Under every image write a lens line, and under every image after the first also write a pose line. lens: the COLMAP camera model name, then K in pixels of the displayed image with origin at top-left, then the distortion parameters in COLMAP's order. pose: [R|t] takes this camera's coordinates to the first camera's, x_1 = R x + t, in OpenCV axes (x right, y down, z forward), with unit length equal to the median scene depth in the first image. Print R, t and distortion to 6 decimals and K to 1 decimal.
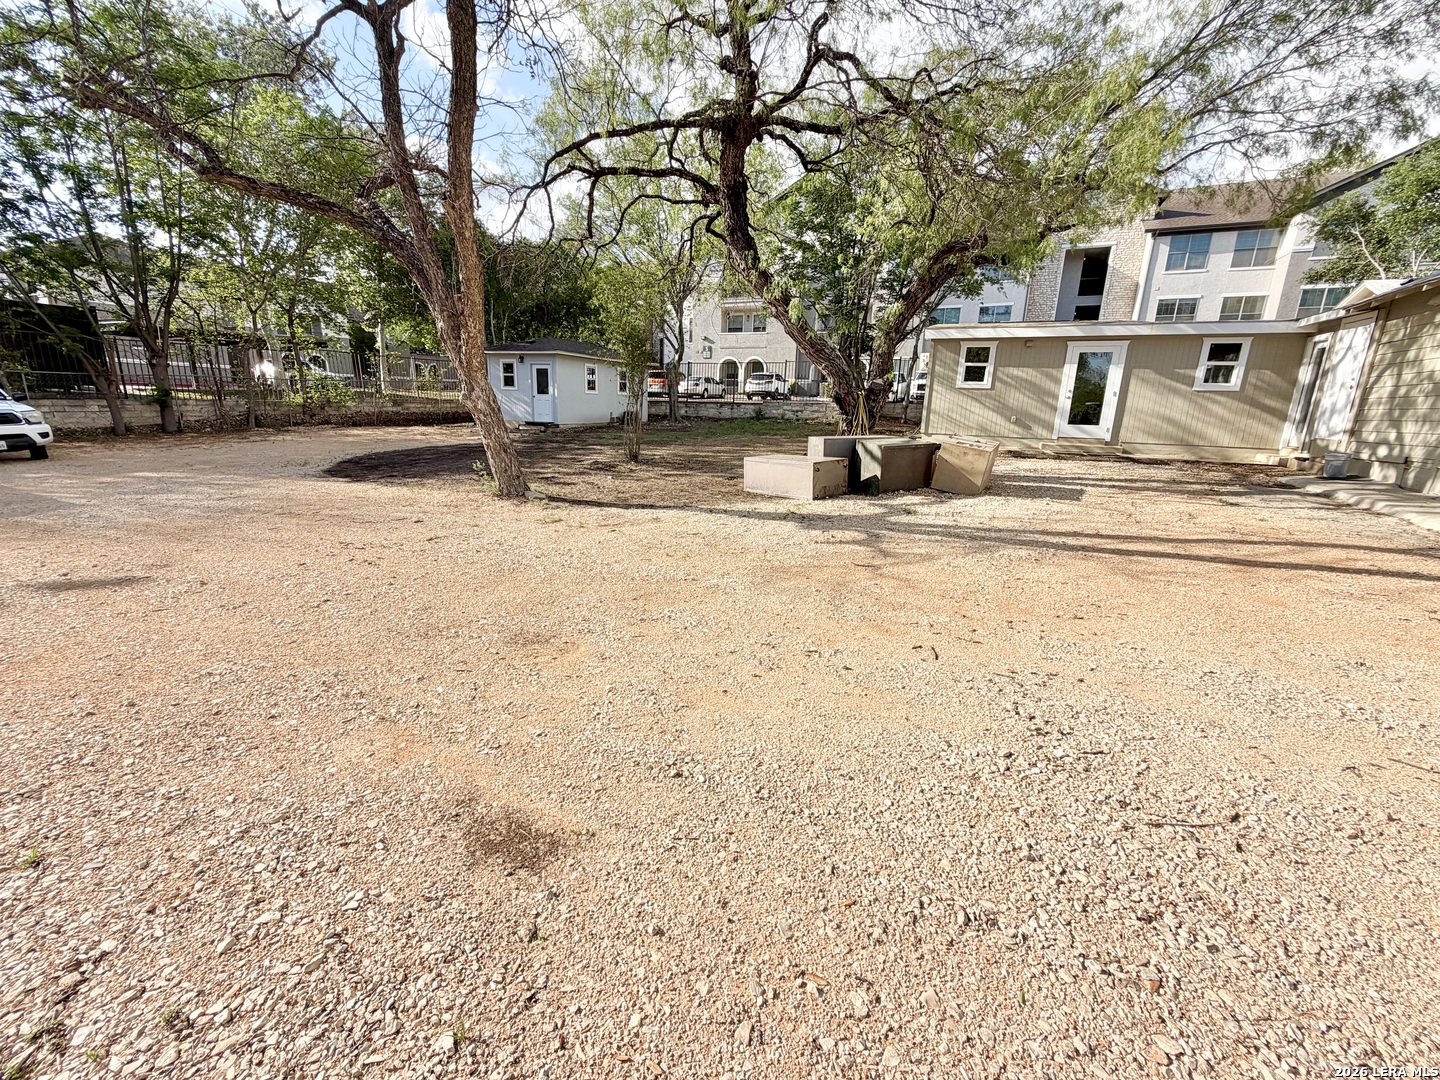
lens RADIAL K [[578.5, 0, 719.7], [0, 578.5, 538.8], [0, 0, 1]] dist [-0.000483, -0.000044]
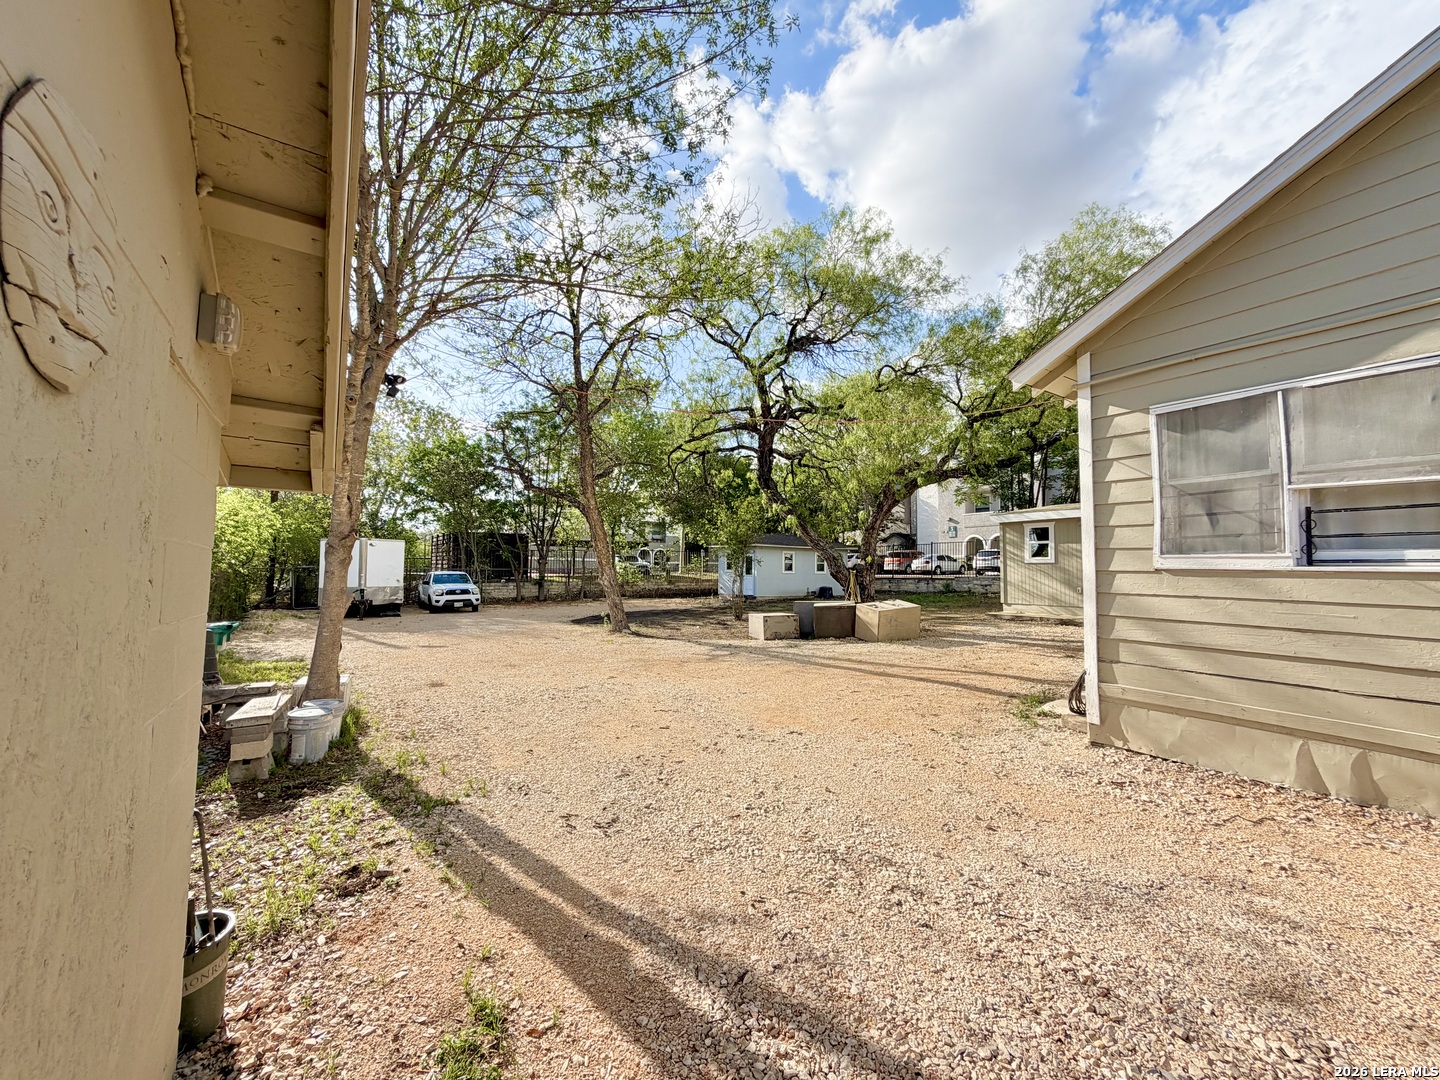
lens RADIAL K [[578.5, 0, 718.8], [0, 578.5, 536.2], [0, 0, 1]] dist [-0.000483, -0.000044]
pose [[0.855313, -0.052942, -0.515399, 0.382803], [-0.105556, 0.956096, -0.273383, 0.045062], [0.507245, 0.288232, 0.812173, -0.174051]]
